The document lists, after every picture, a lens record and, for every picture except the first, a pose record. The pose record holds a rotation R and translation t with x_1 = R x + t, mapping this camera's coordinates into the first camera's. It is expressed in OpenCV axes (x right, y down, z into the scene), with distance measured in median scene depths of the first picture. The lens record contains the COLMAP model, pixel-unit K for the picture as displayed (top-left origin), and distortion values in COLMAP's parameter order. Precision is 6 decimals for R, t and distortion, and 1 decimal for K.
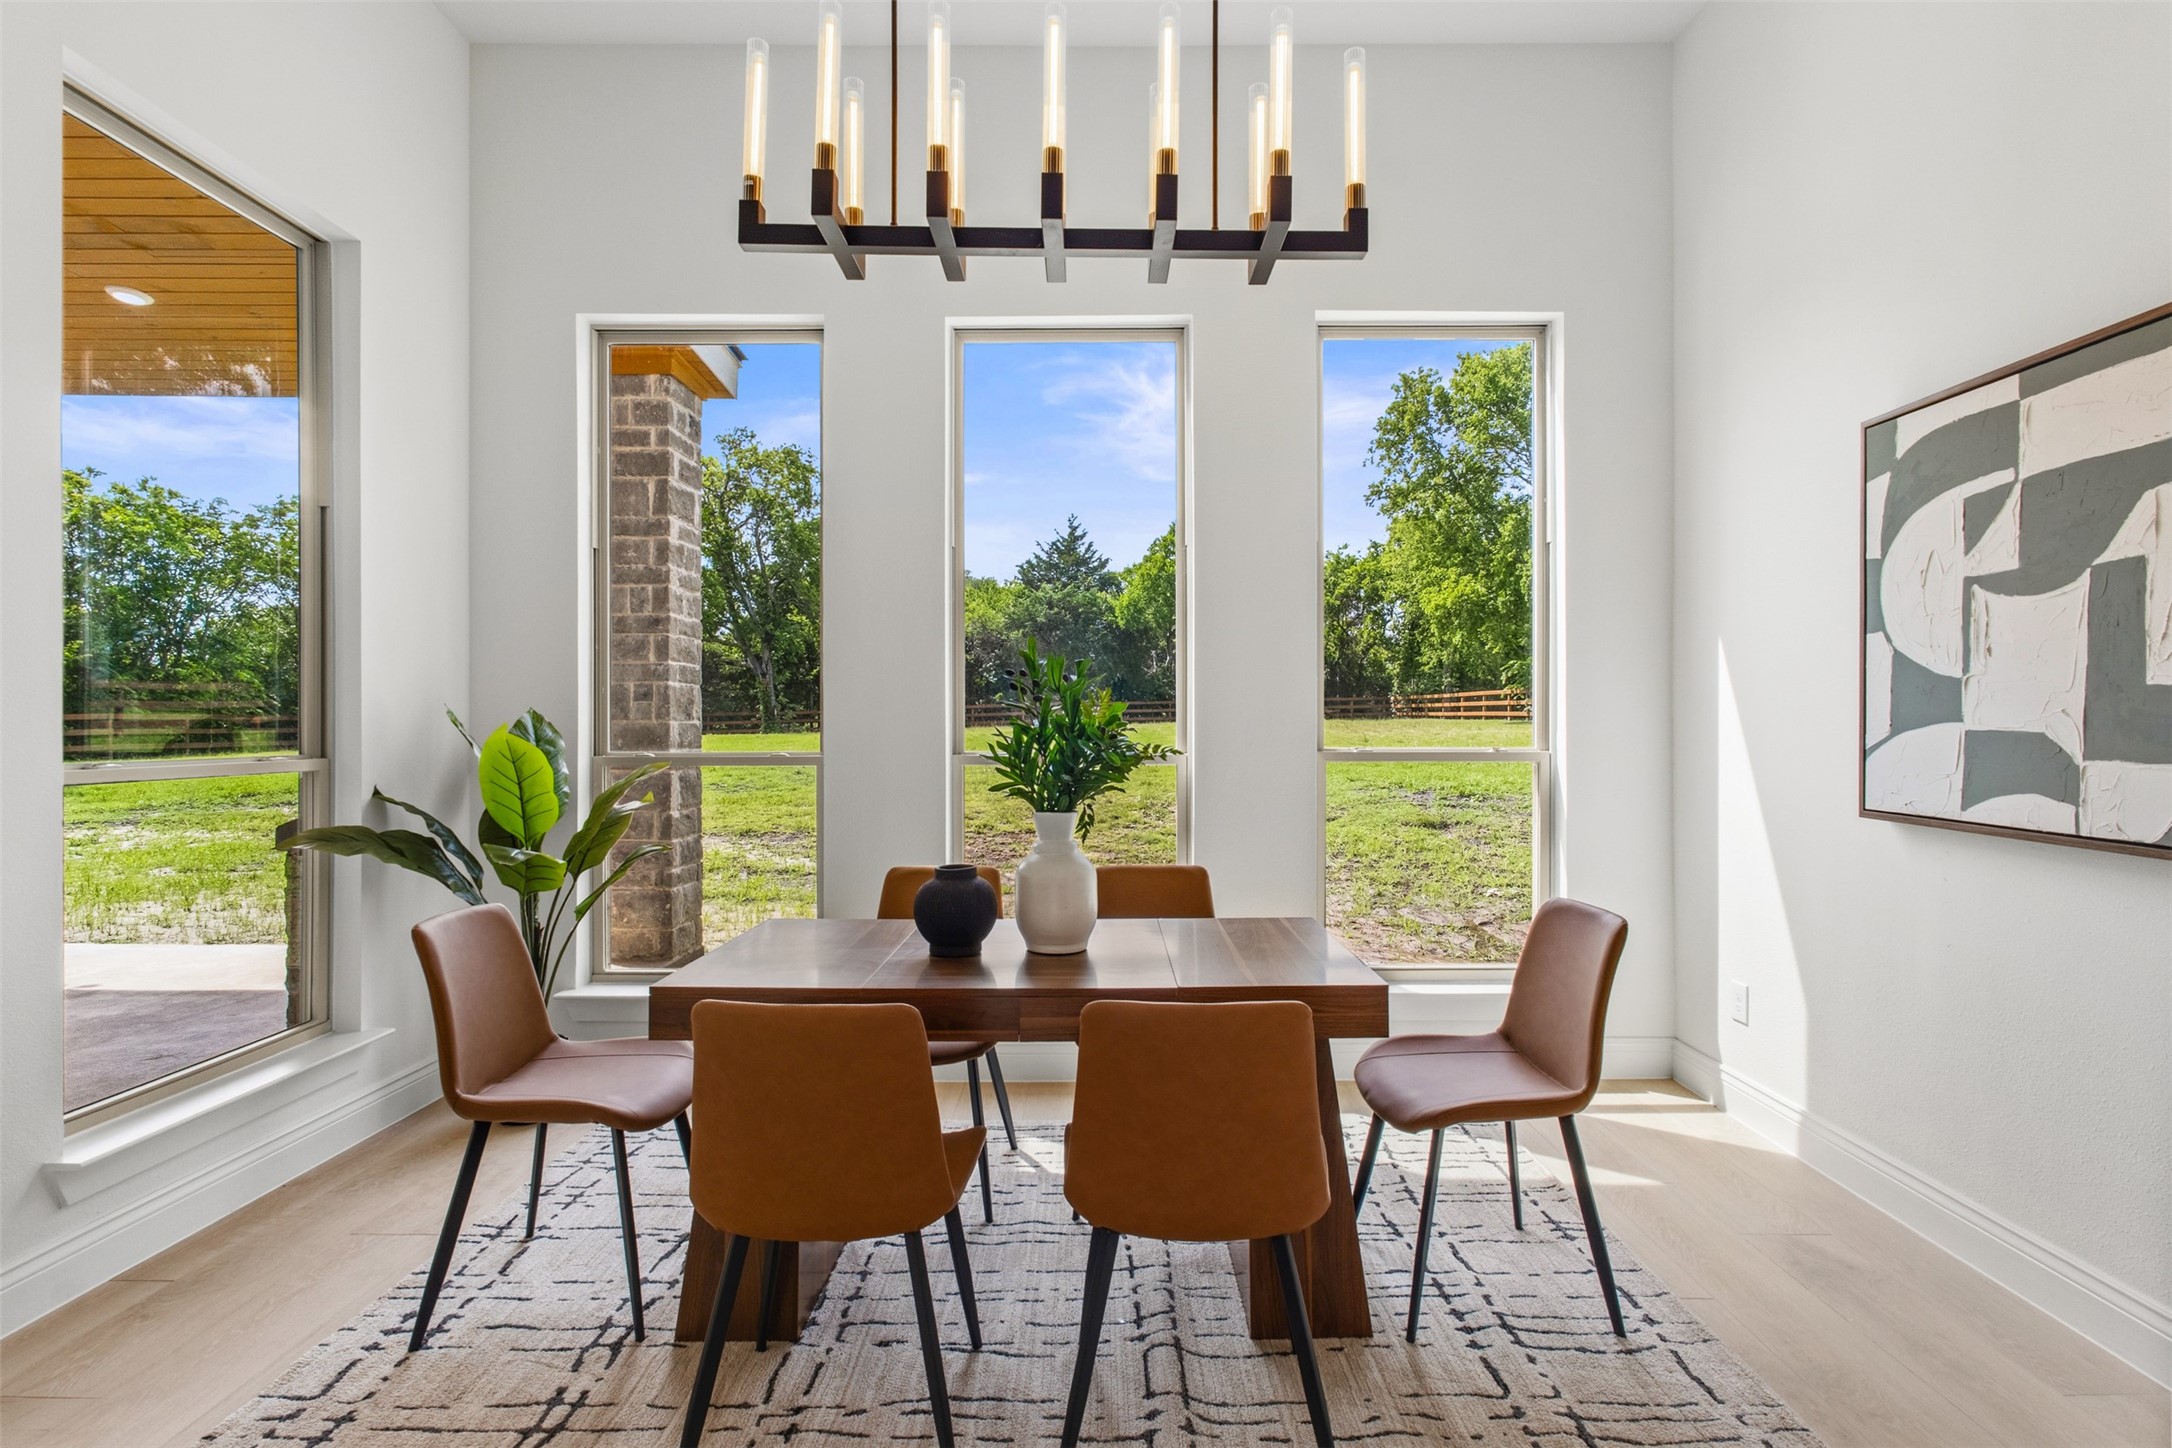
lens RADIAL K [[1000.5, 0, 1094.5], [0, 1000.5, 724.1], [0, 0, 1]] dist [0.000590, 0.000567]
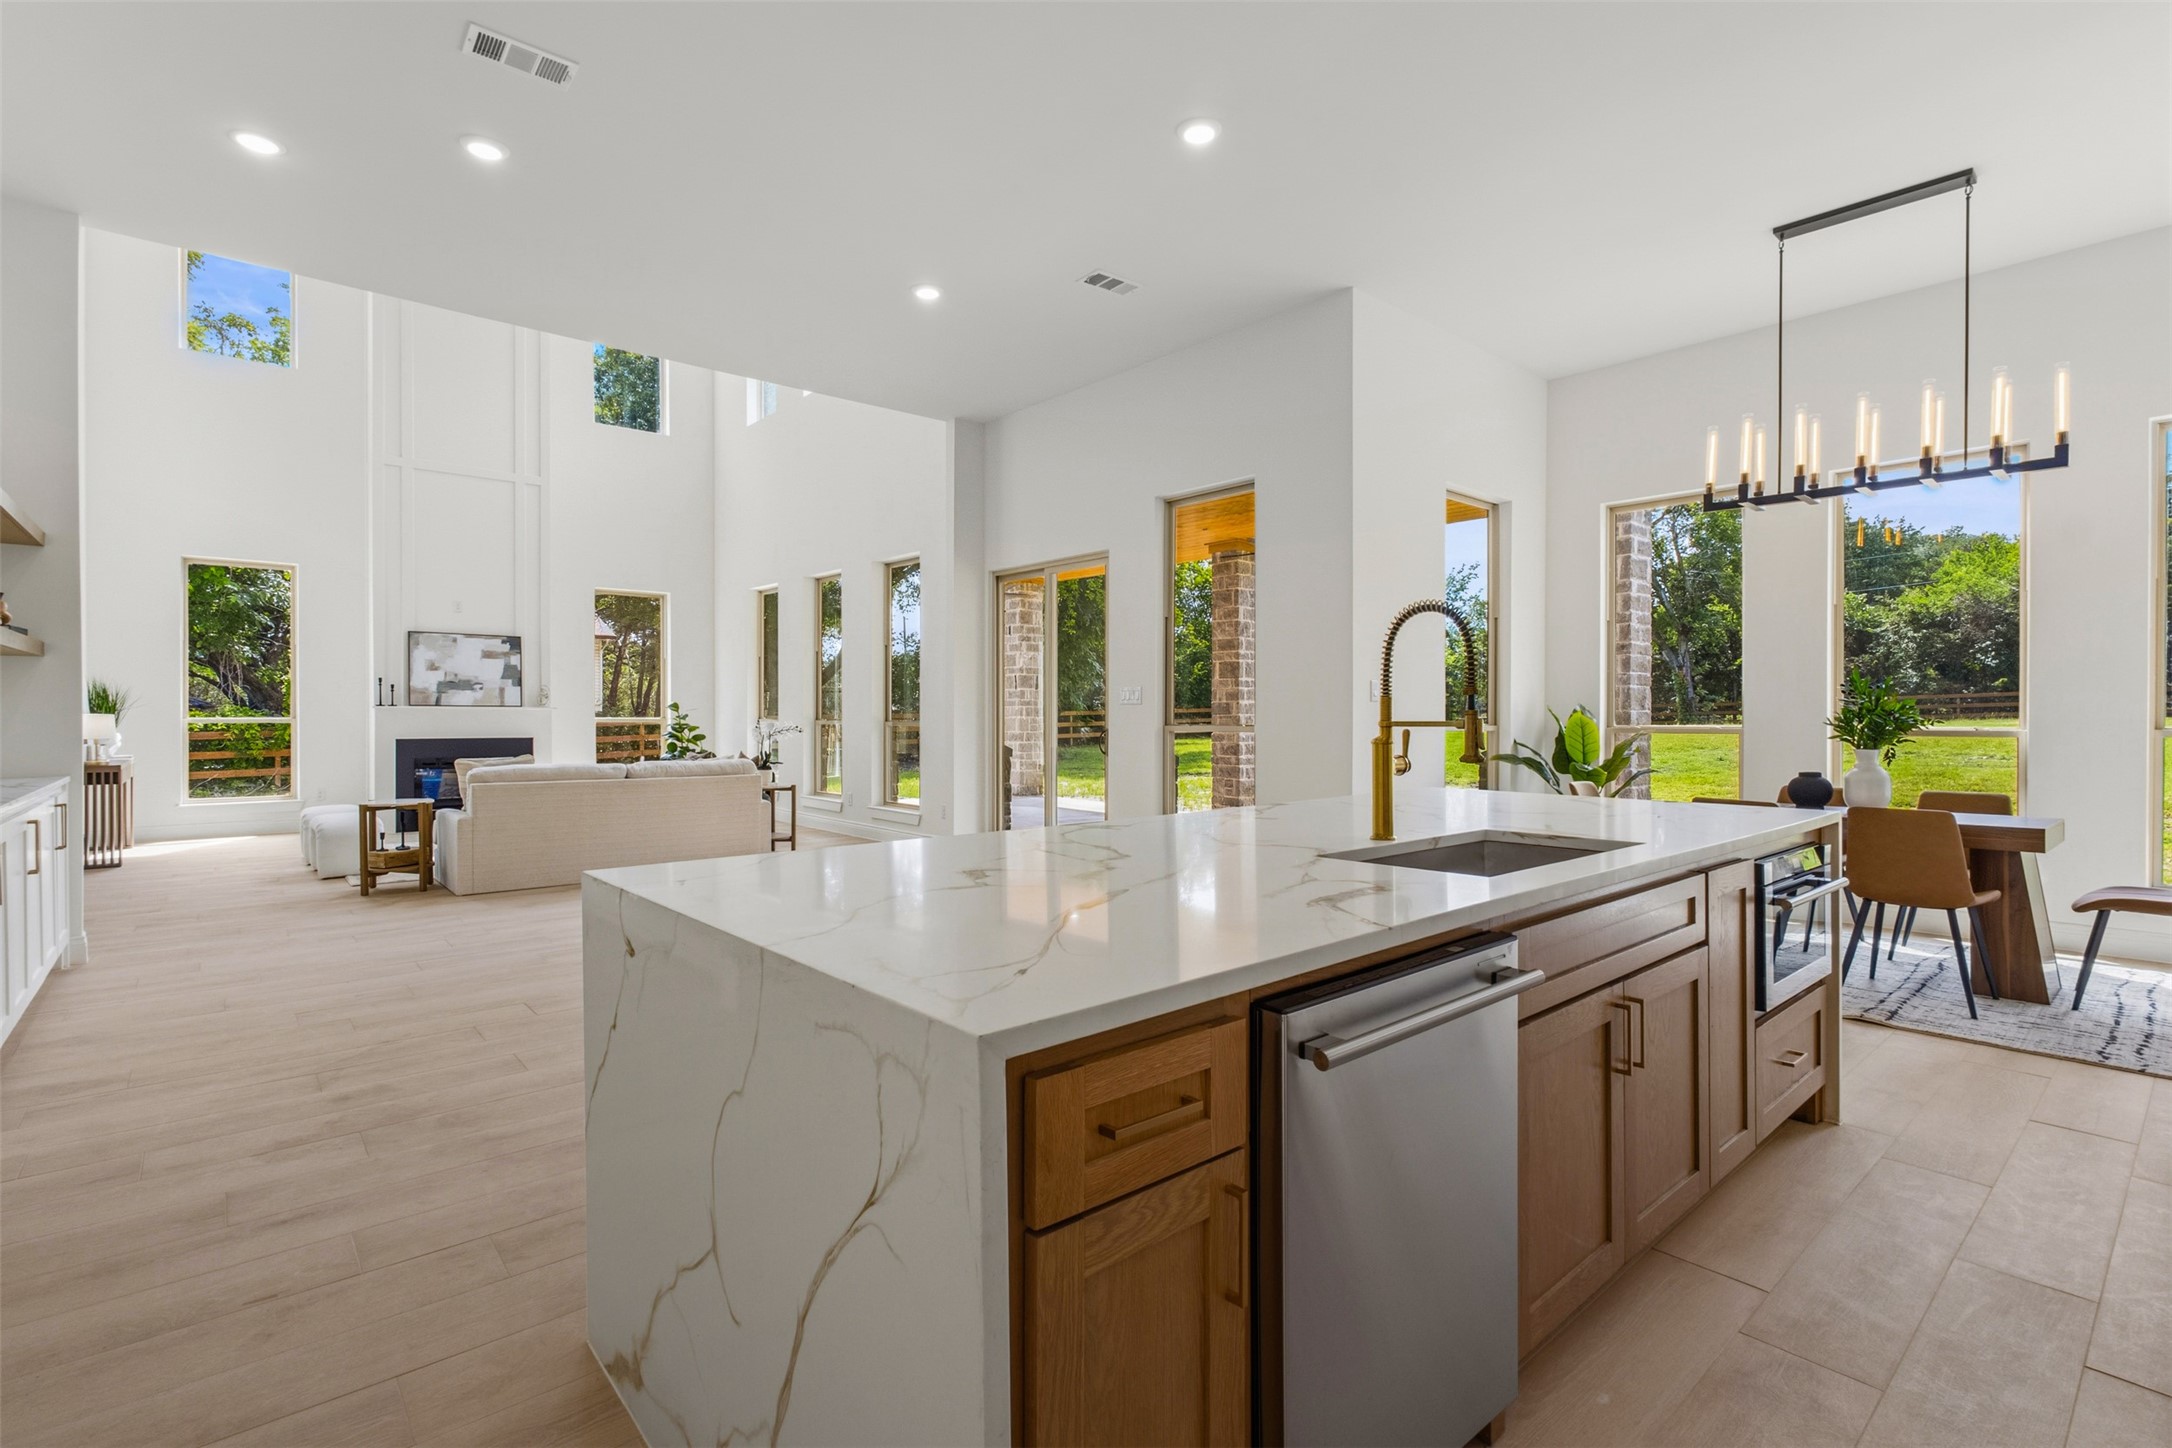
lens RADIAL K [[1000.5, 0, 1074.4], [0, 1000.5, 712.9], [0, 0, 1]] dist [0.000590, 0.000567]
pose [[0.653440, 0.001601, -0.756977, 0.184947], [-0.004264, 0.999990, -0.001566, 0.007079], [0.756966, 0.004251, 0.653440, -0.662004]]
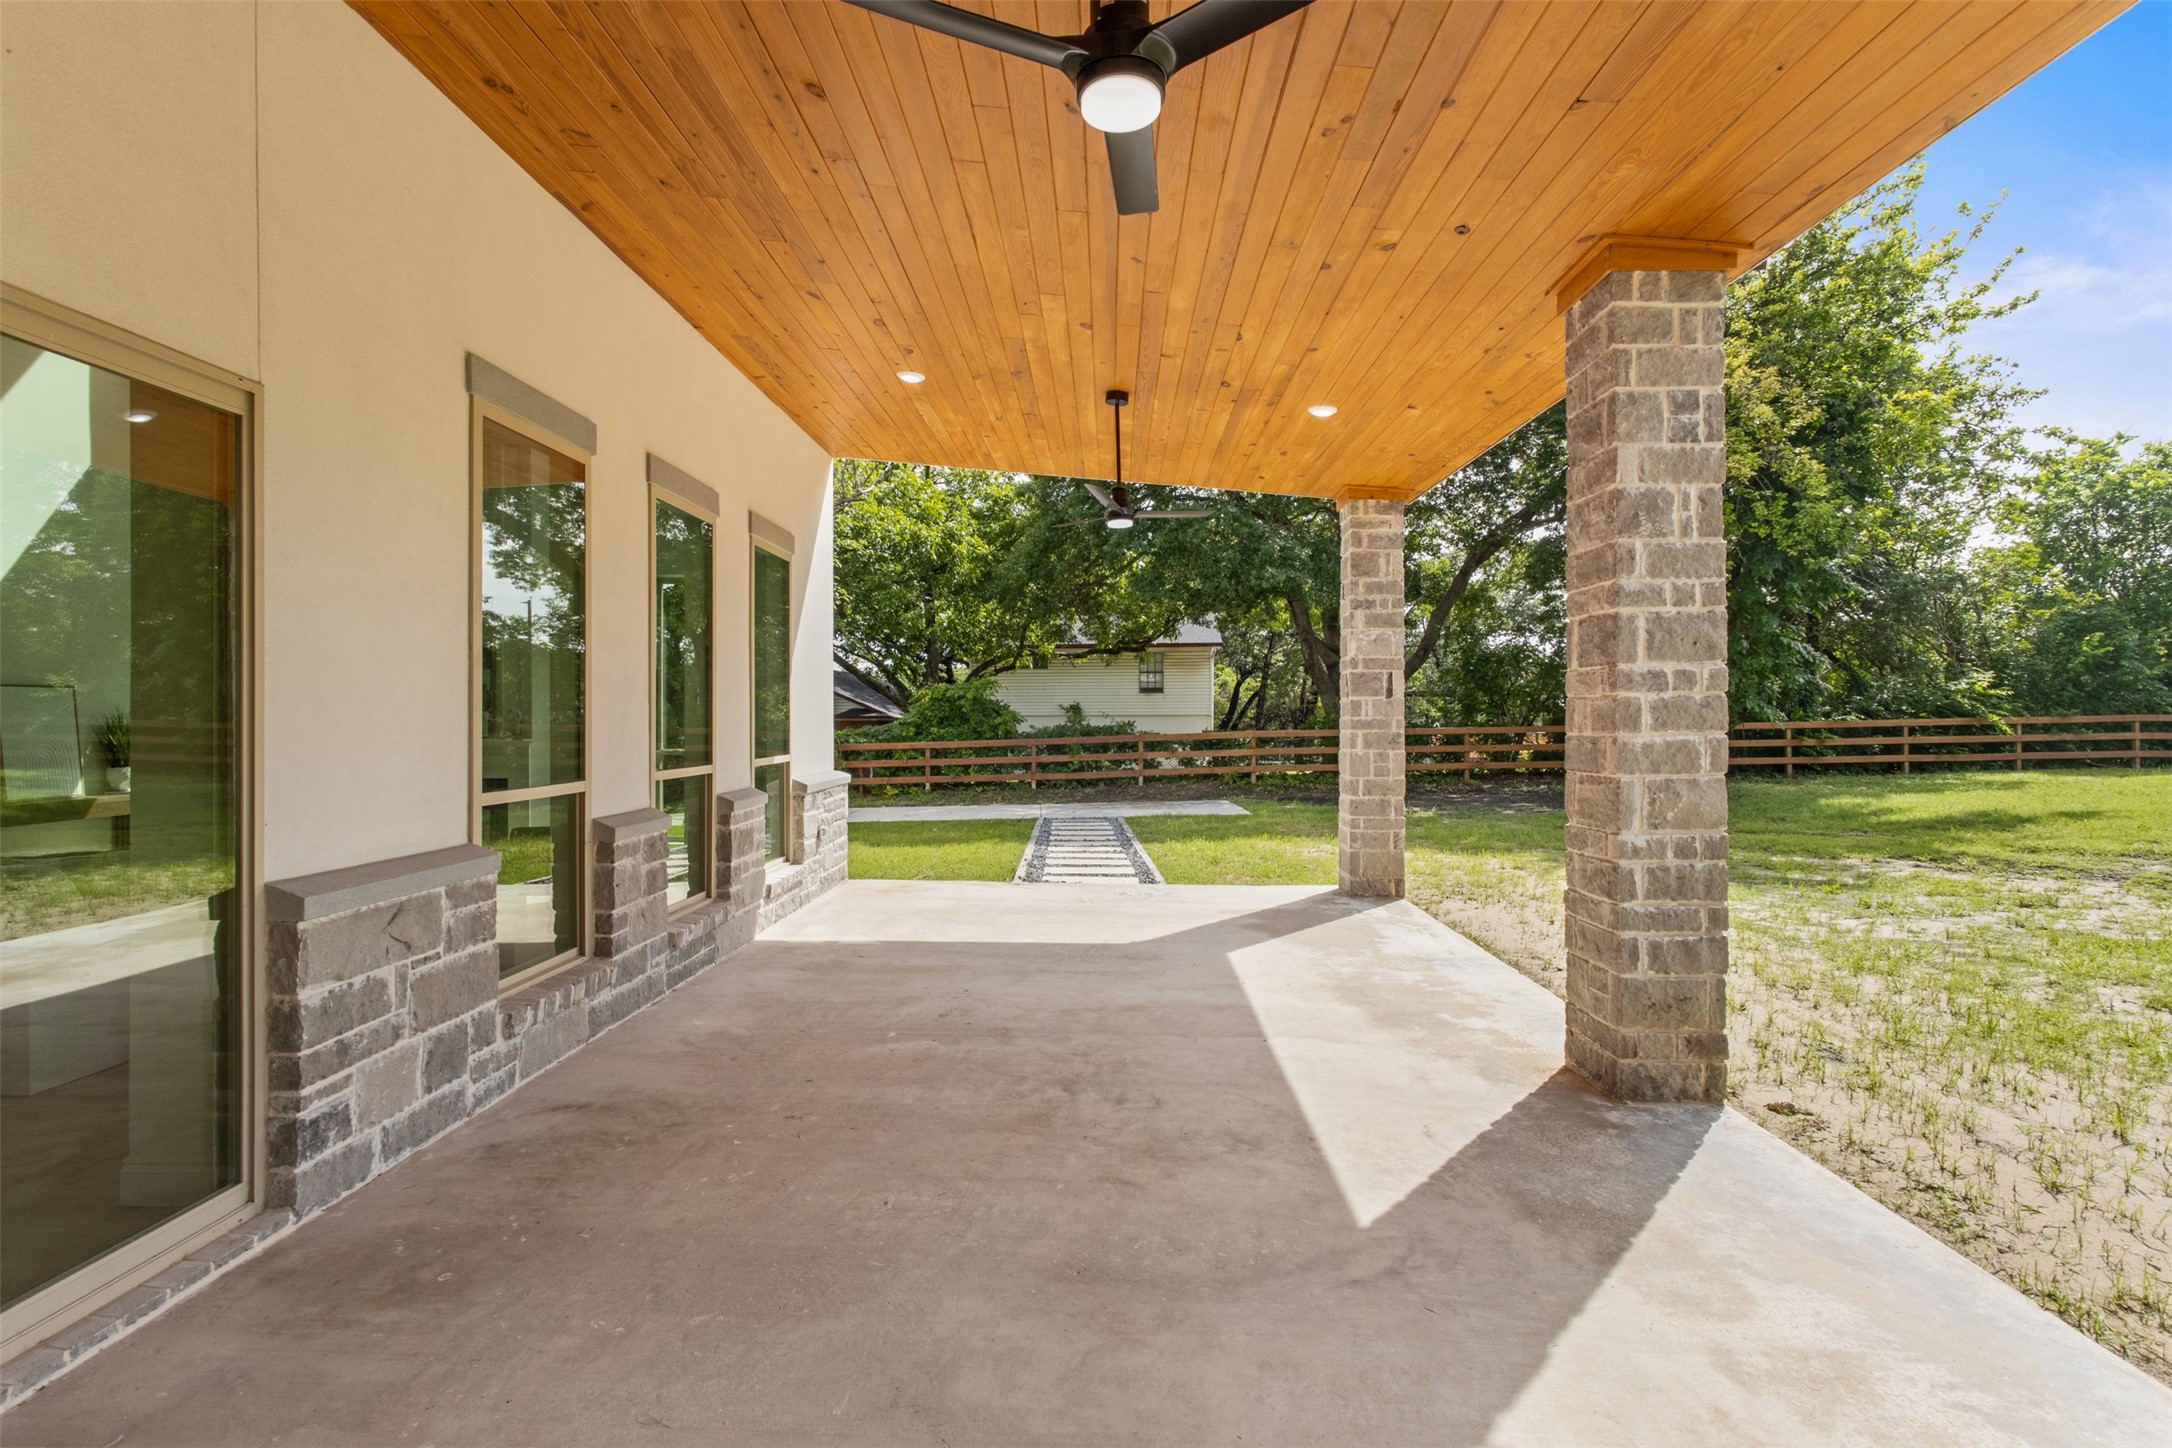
lens RADIAL K [[1000.5, 0, 1081.0], [0, 1000.5, 724.1], [0, 0, 1]] dist [0.000590, 0.000567]
pose [[-0.029317, 0.008015, -0.999538, -0.441971], [0.000431, 0.999968, 0.008005, -0.032597], [0.999570, -0.000196, -0.029319, 0.551669]]
